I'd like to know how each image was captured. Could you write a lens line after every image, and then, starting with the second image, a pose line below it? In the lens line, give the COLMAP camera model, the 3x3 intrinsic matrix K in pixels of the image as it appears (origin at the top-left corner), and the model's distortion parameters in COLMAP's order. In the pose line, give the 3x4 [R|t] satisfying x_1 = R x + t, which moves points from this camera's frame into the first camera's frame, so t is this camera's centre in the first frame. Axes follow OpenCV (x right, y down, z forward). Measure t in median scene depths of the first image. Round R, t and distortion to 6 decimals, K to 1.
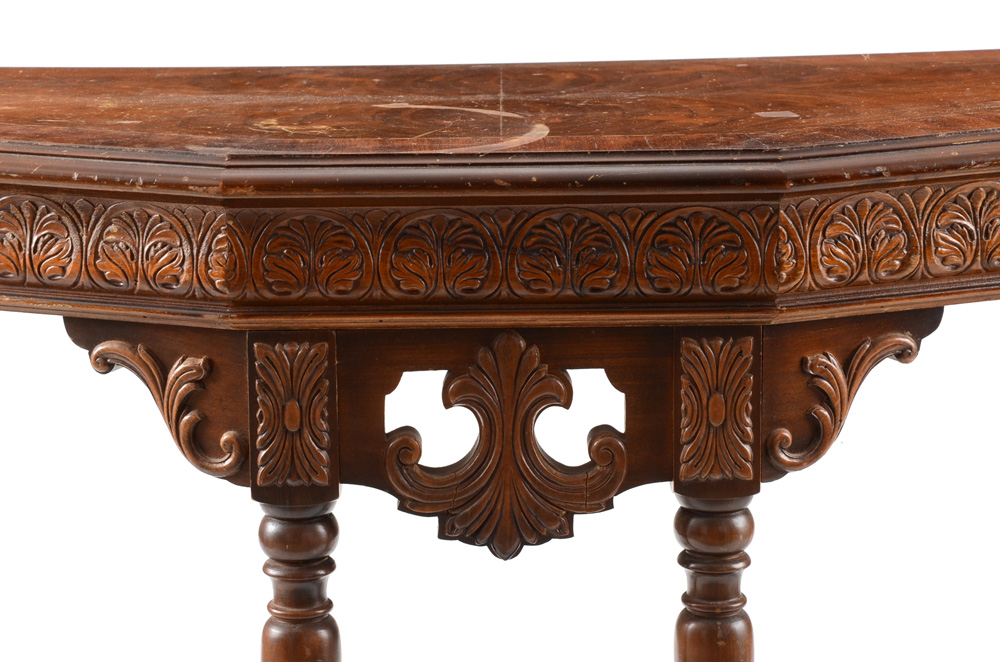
lens RADIAL K [[3428.6, 0, 488.9], [0, 3428.6, 334.7], [0, 0, 1]] dist [0.958397, 1.229949]
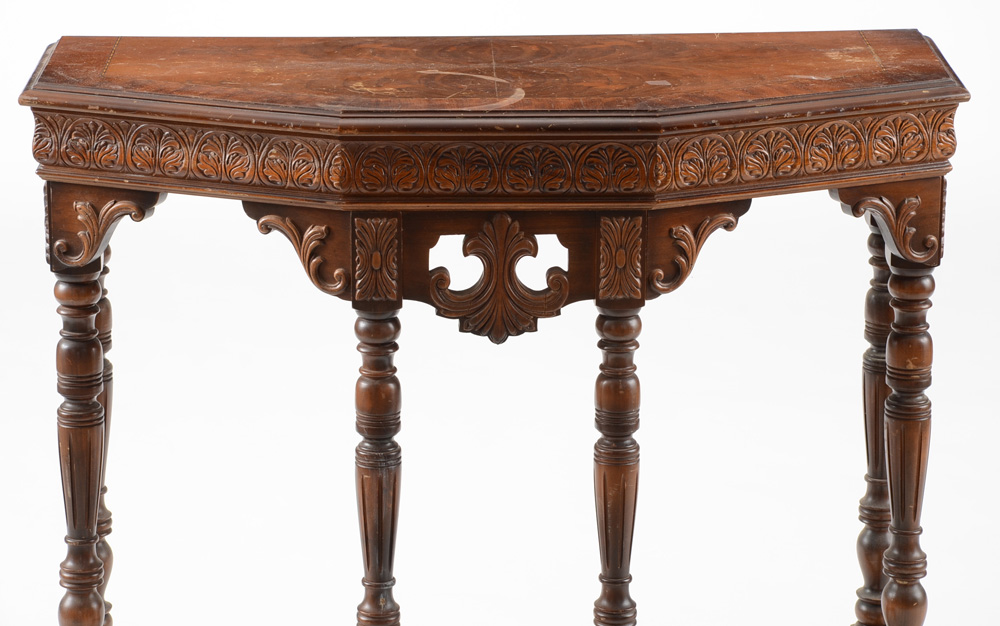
lens RADIAL K [[3624.8, 0, 500.0], [0, 3624.8, 313.0], [0, 0, 1]] dist [0.980894, 3.887421]
pose [[0.999661, 0.006517, 0.025227, -0.040320], [-0.007689, 0.998882, 0.046643, -0.035283], [-0.024895, -0.046821, 0.998593, -0.819577]]
